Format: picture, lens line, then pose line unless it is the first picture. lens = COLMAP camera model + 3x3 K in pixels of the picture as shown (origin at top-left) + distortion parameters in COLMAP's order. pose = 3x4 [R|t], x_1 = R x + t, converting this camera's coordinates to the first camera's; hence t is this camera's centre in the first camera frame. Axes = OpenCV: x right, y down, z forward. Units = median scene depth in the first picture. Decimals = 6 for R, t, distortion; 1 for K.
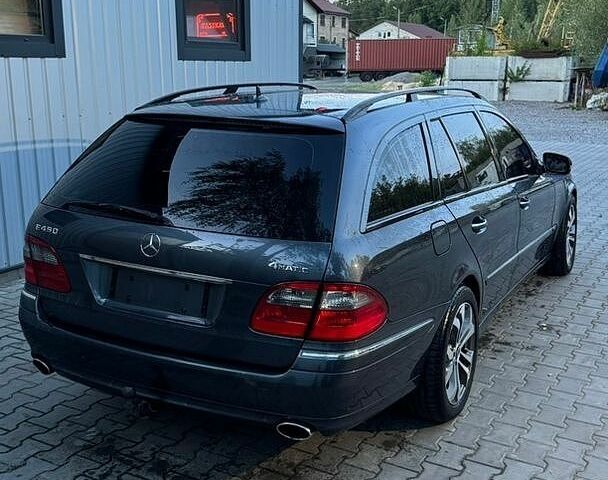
lens RADIAL K [[770.0, 0, 304.0], [0, 770.0, 240.0], [0, 0, 1]] dist [0.252196, -0.581747]
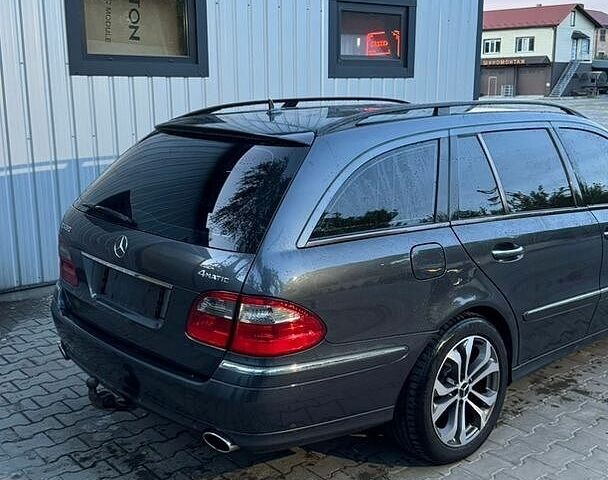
lens RADIAL K [[770.0, 0, 304.0], [0, 770.0, 240.0], [0, 0, 1]] dist [0.252196, -0.581747]
pose [[0.938028, 0.063810, -0.340636, 0.313734], [-0.072518, 0.997284, -0.012879, -0.005100], [0.338889, 0.036783, 0.940107, 0.069057]]
